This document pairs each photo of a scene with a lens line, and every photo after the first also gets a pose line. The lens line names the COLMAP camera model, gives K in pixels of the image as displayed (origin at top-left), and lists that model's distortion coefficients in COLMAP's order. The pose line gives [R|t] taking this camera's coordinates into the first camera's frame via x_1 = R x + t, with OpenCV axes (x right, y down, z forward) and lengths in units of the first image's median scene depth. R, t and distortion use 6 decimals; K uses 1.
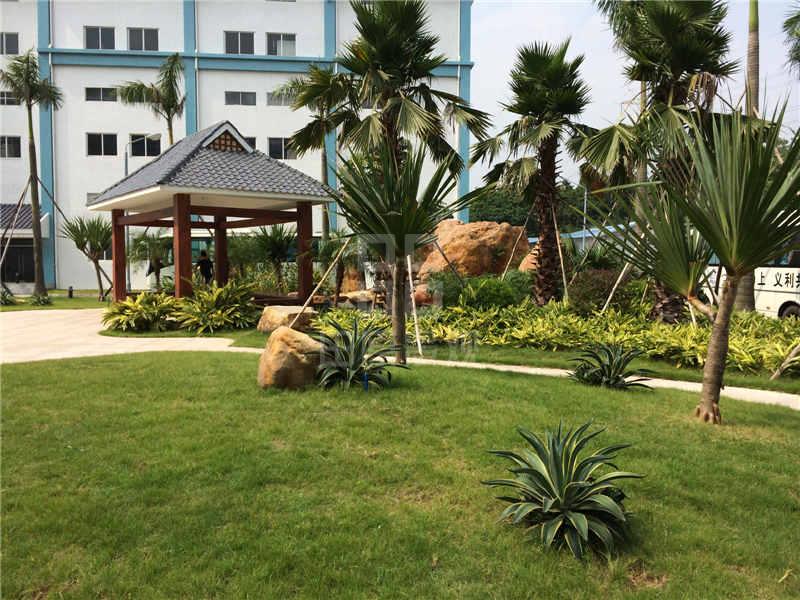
lens RADIAL K [[696.0, 0, 397.7], [0, 696.0, 302.5], [0, 0, 1]] dist [0.081373, -0.100470]
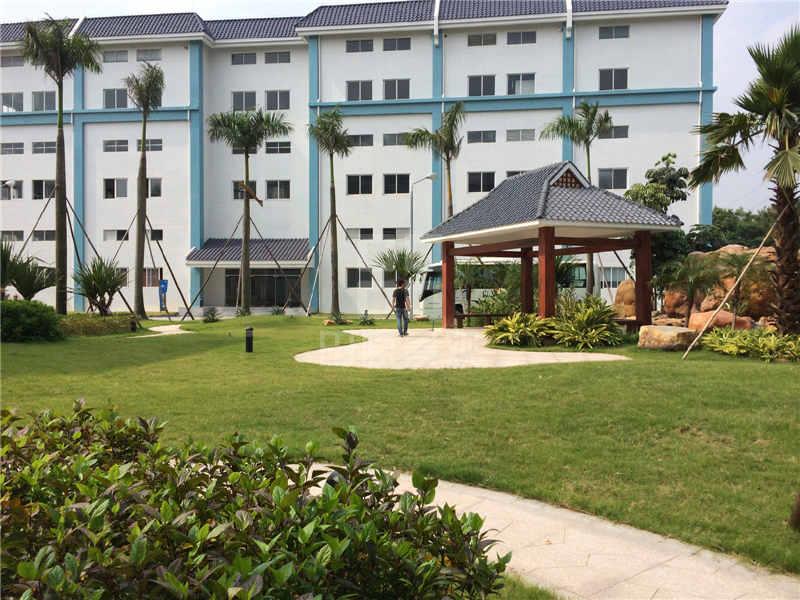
lens RADIAL K [[696.0, 0, 396.7], [0, 696.0, 299.4], [0, 0, 1]] dist [0.081373, -0.100470]
pose [[0.974197, 0.003007, -0.225677, -0.148668], [-0.013133, 0.998972, -0.043378, 0.007907], [0.225315, 0.045223, 0.973236, -0.078749]]
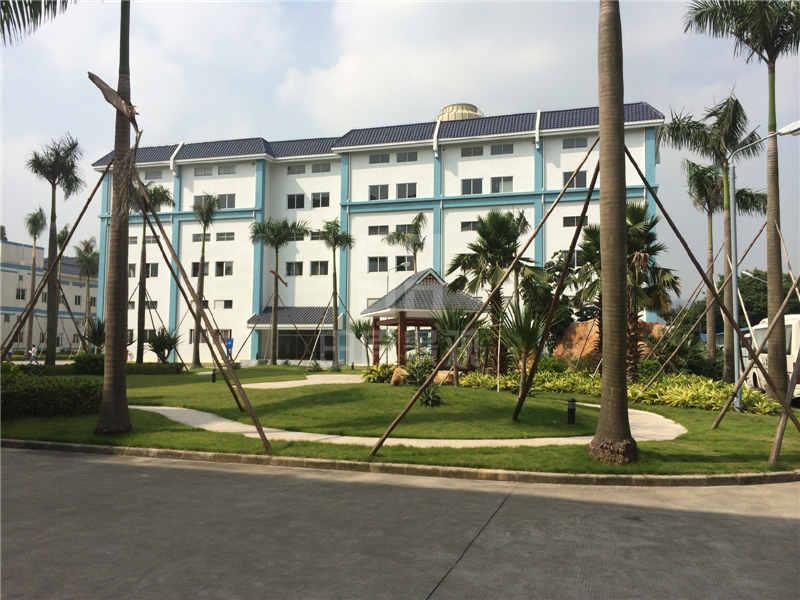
lens RADIAL K [[696.0, 0, 399.7], [0, 696.0, 295.6], [0, 0, 1]] dist [0.081373, -0.100470]
pose [[0.928740, -0.022093, -0.370072, 0.196097], [-0.025746, 0.991969, -0.123831, 0.019186], [0.369836, 0.124535, 0.920713, -0.380350]]
